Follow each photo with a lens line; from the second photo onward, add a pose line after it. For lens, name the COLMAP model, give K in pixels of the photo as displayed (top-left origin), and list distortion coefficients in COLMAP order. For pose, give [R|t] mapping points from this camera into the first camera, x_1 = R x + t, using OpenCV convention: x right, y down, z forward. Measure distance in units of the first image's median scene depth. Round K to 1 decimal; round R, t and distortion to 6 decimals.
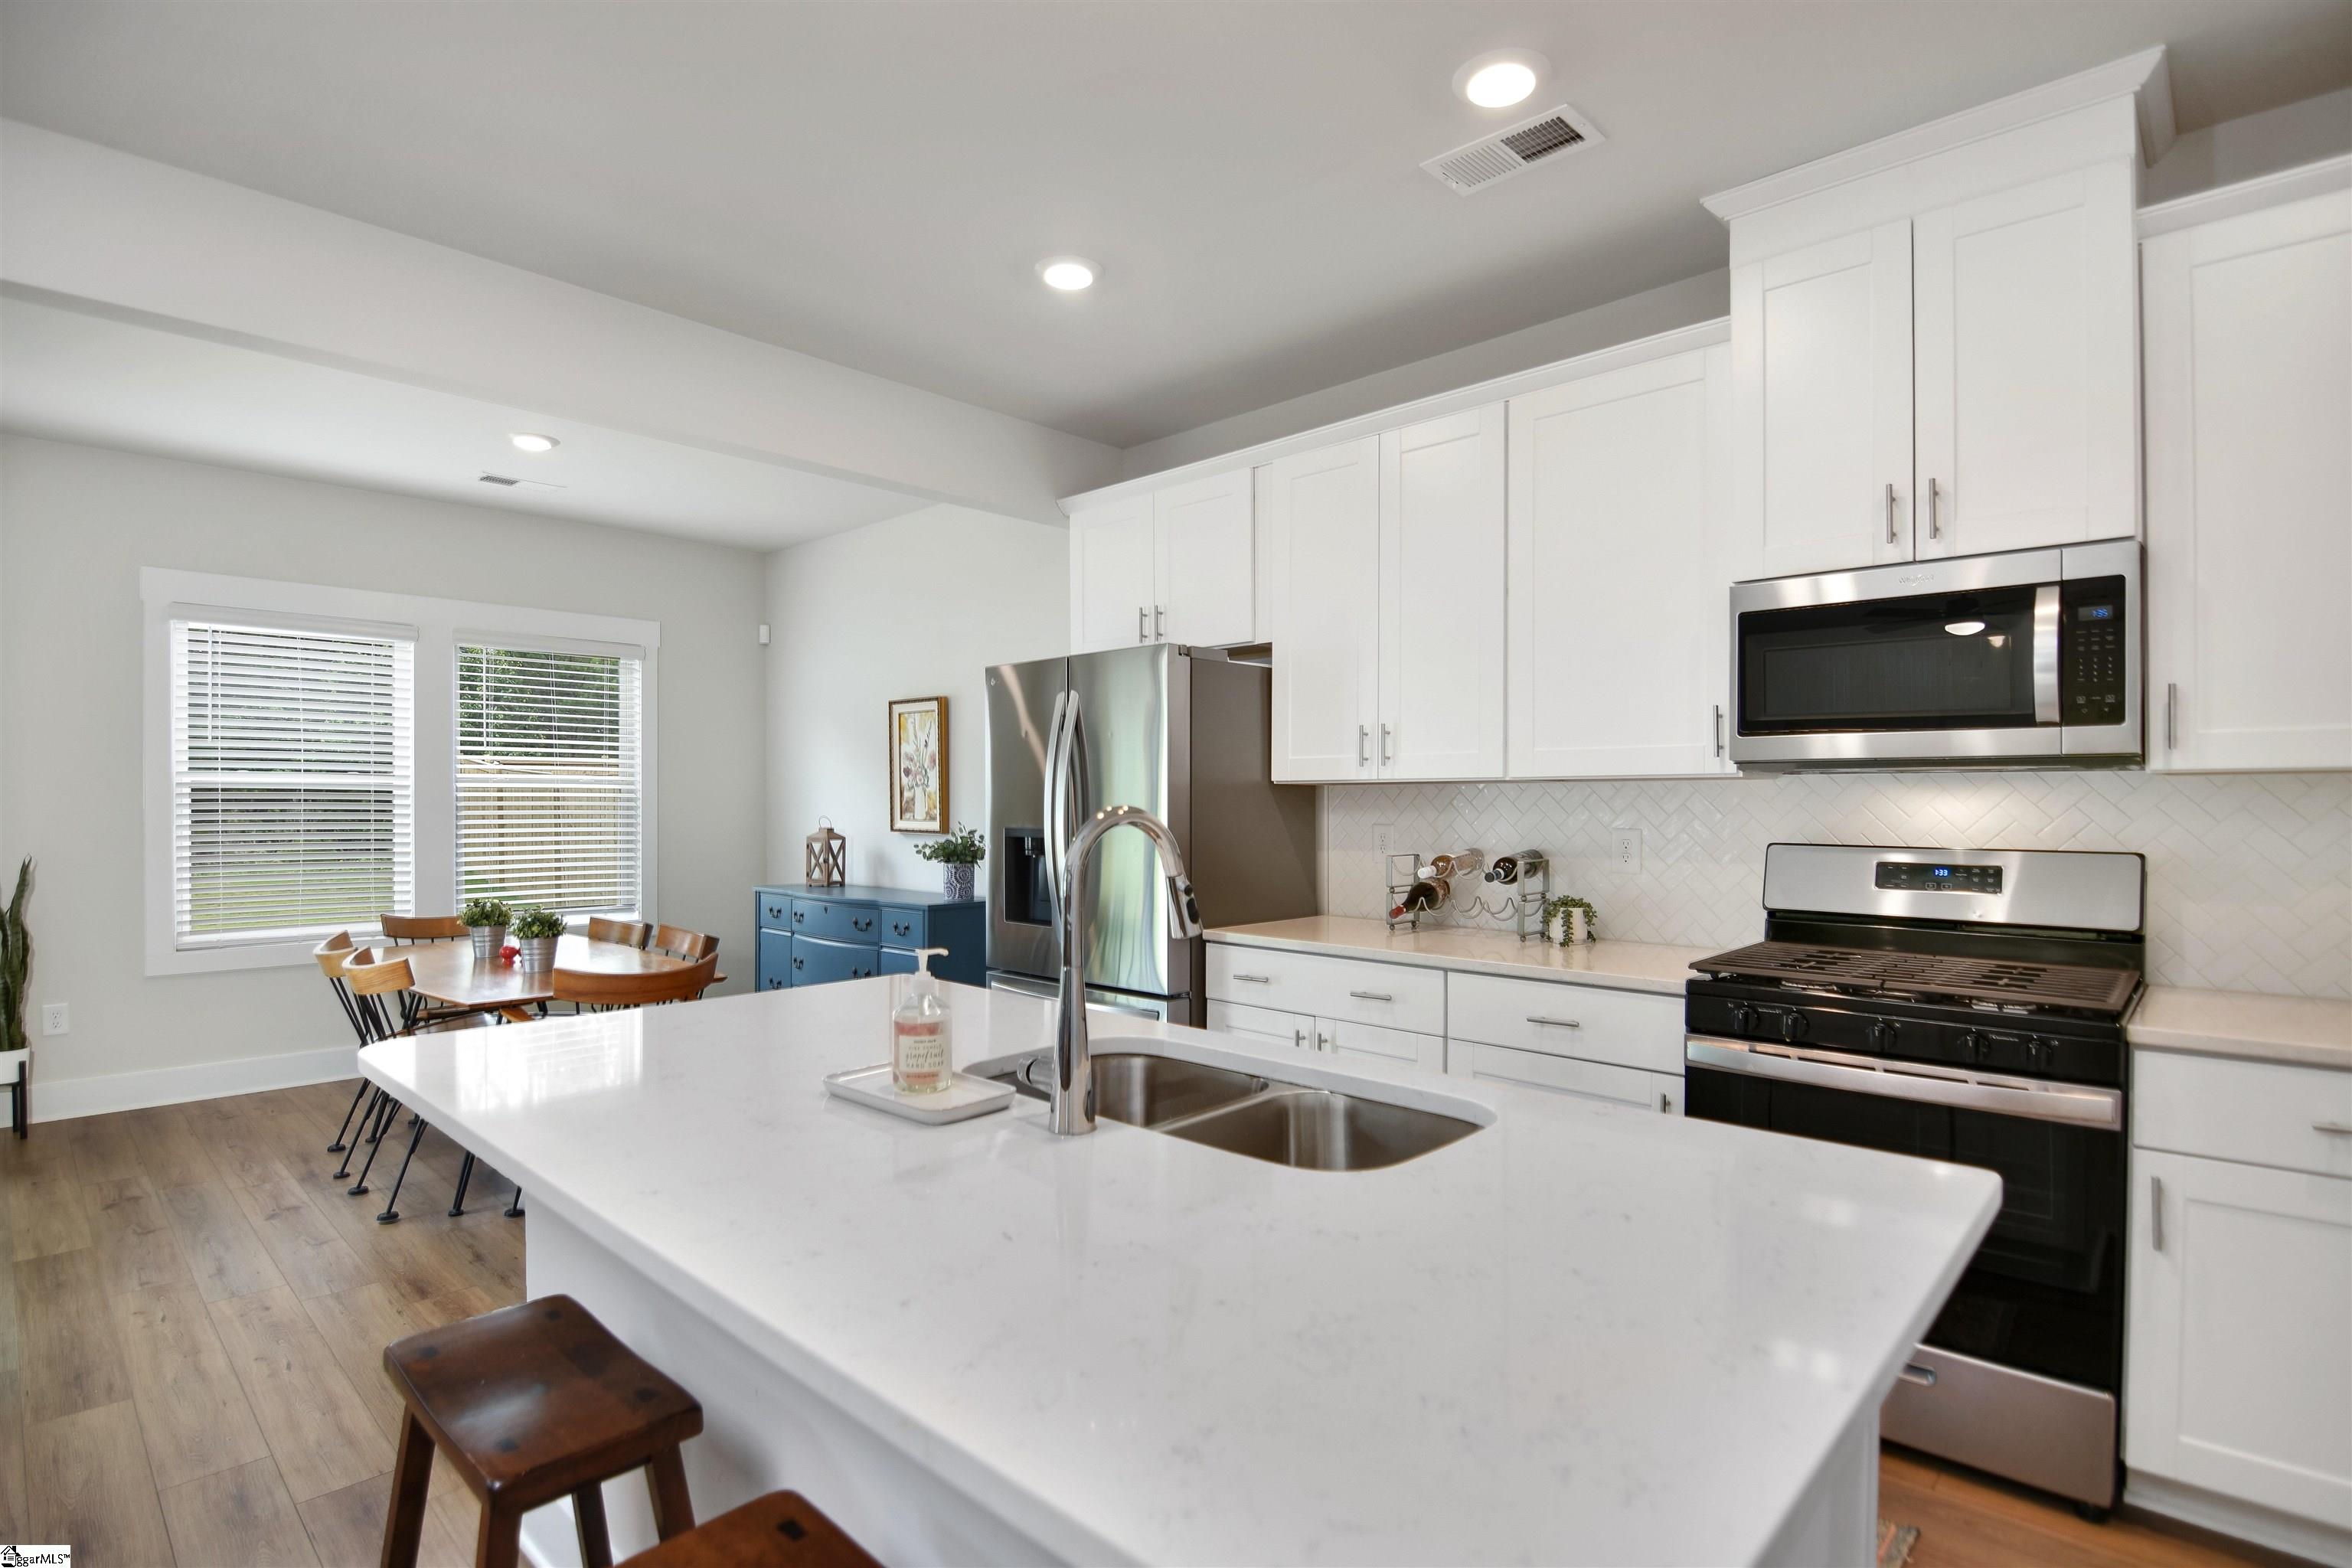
lens RADIAL K [[1143.7, 0, 1176.2], [0, 1143.7, 800.1], [0, 0, 1]] dist [-0.089543, 0.010984]
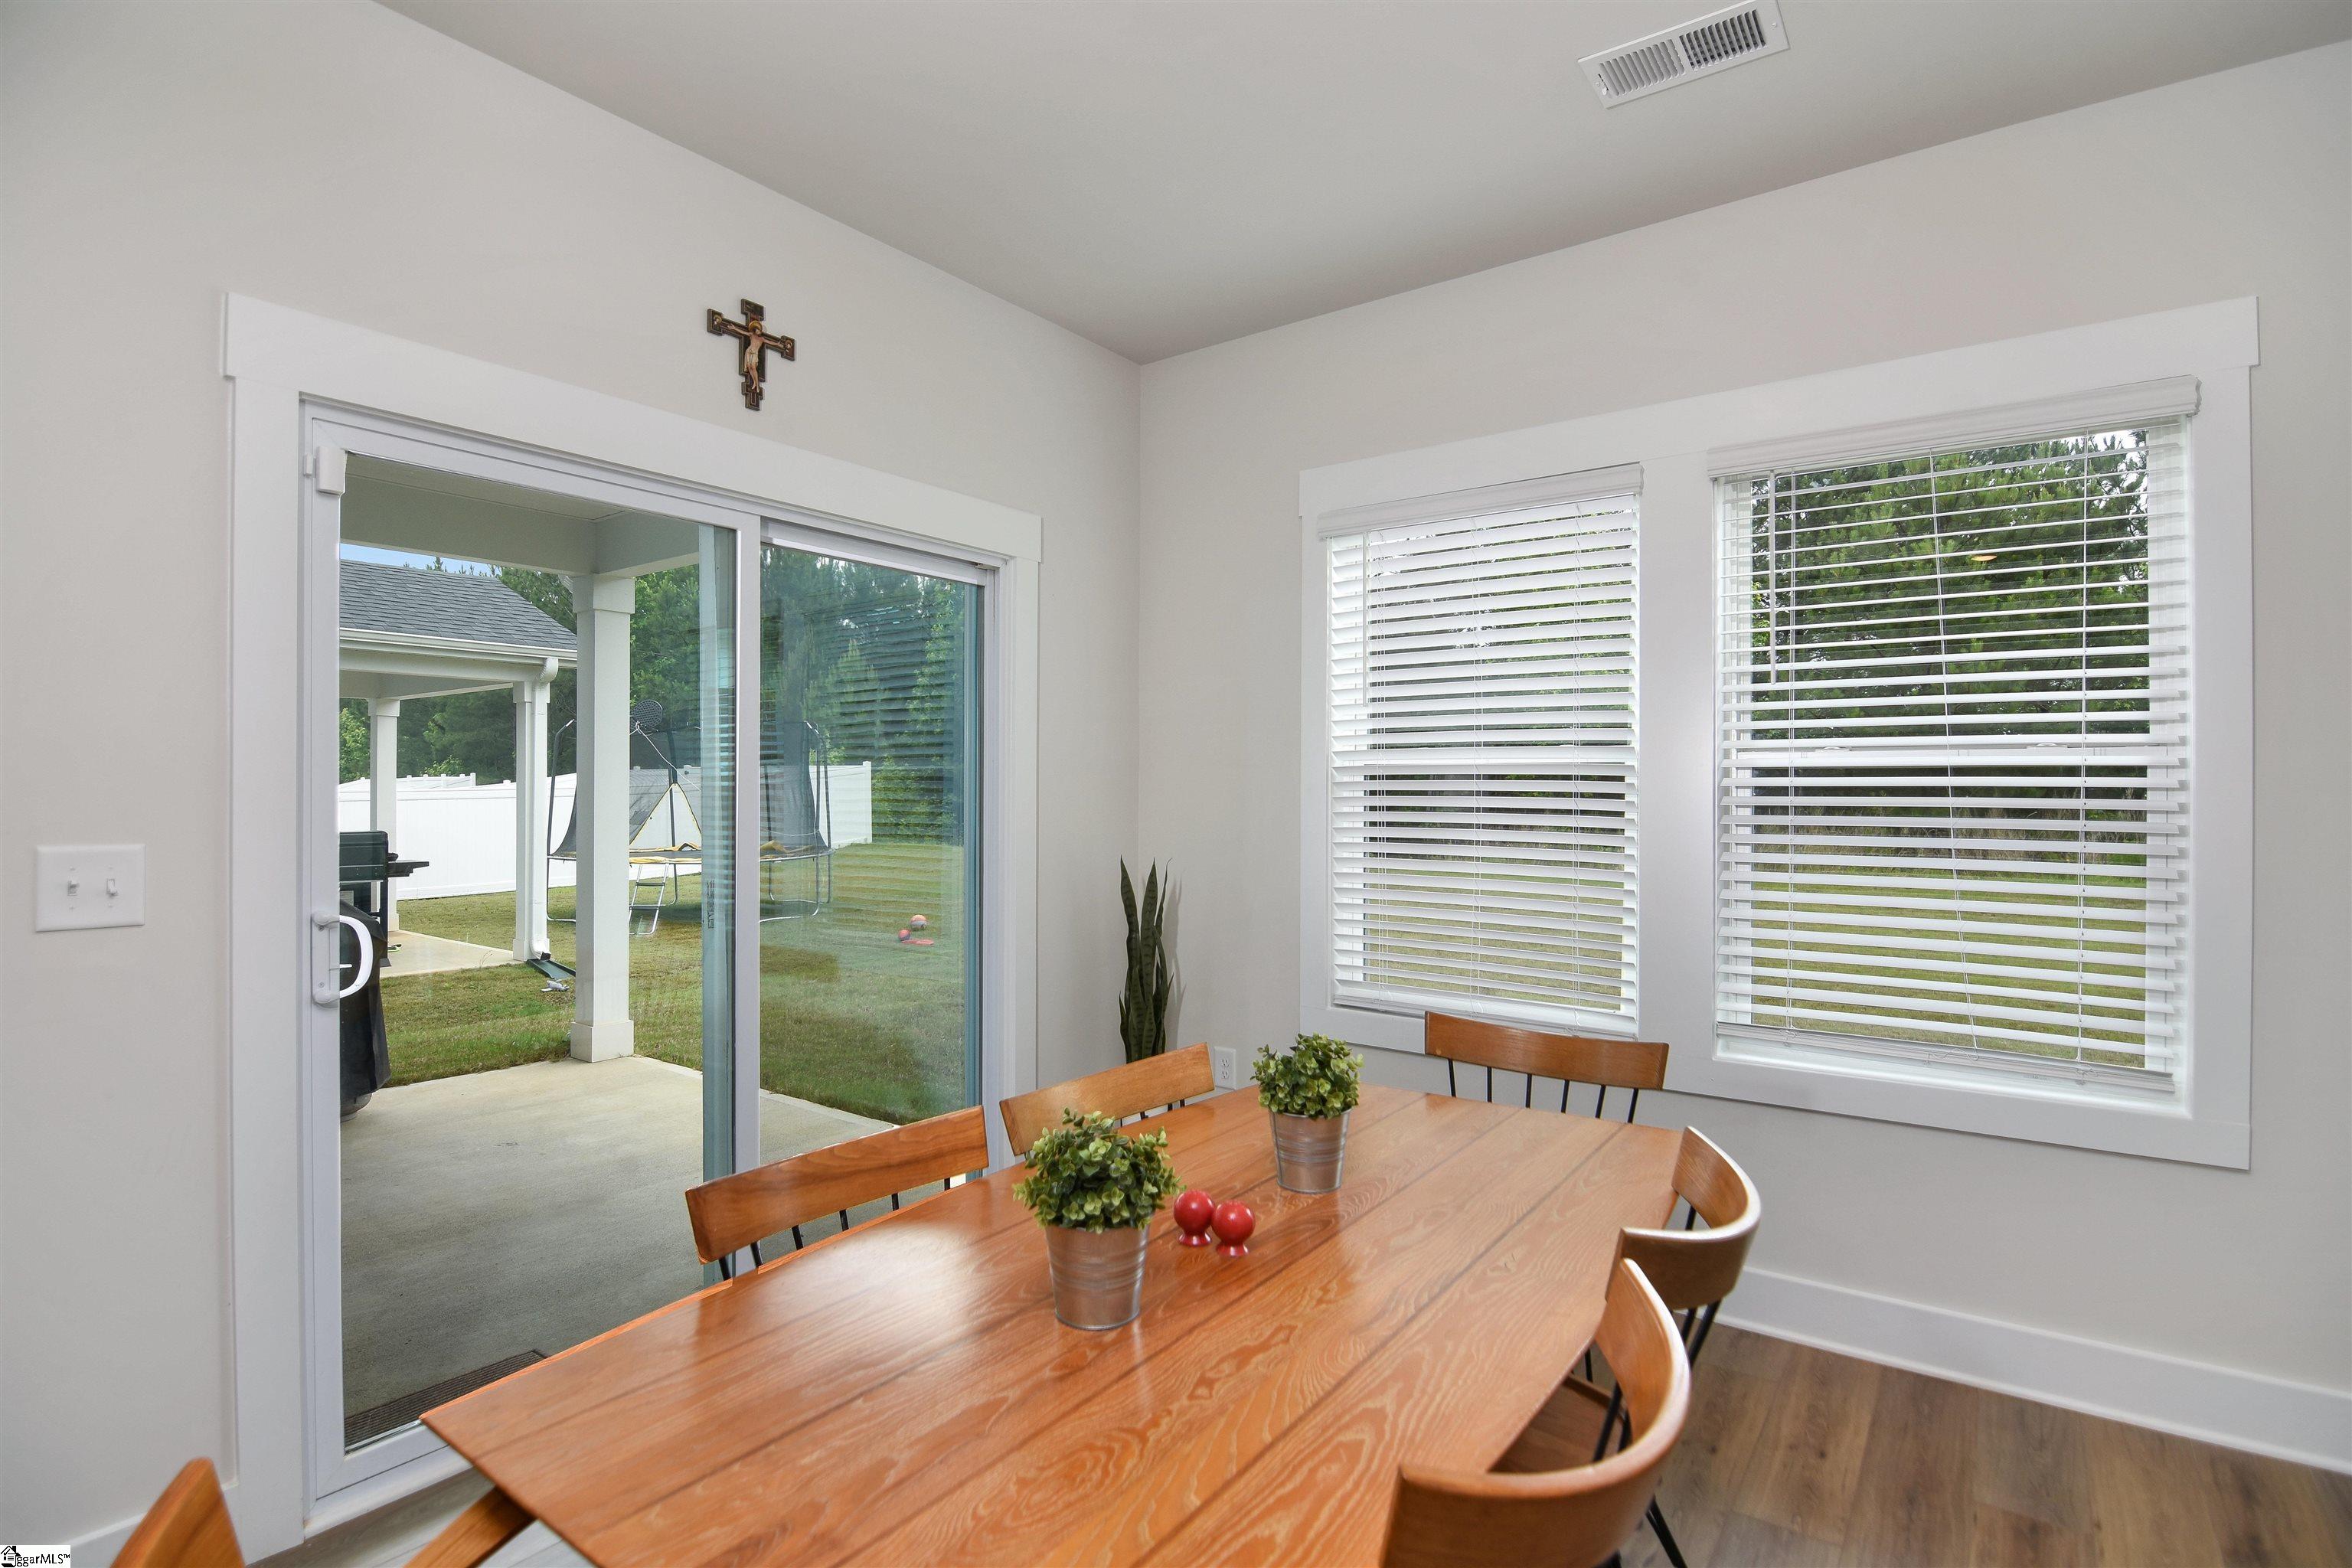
lens RADIAL K [[1123.0, 0, 1176.0], [0, 1123.0, 784.0], [0, 0, 1]] dist [-0.091213, 0.011118]
pose [[0.122610, 0.004612, -0.992444, -0.211529], [-0.005083, 0.999979, 0.004019, -0.007304], [0.992442, 0.004552, 0.122631, 0.768837]]
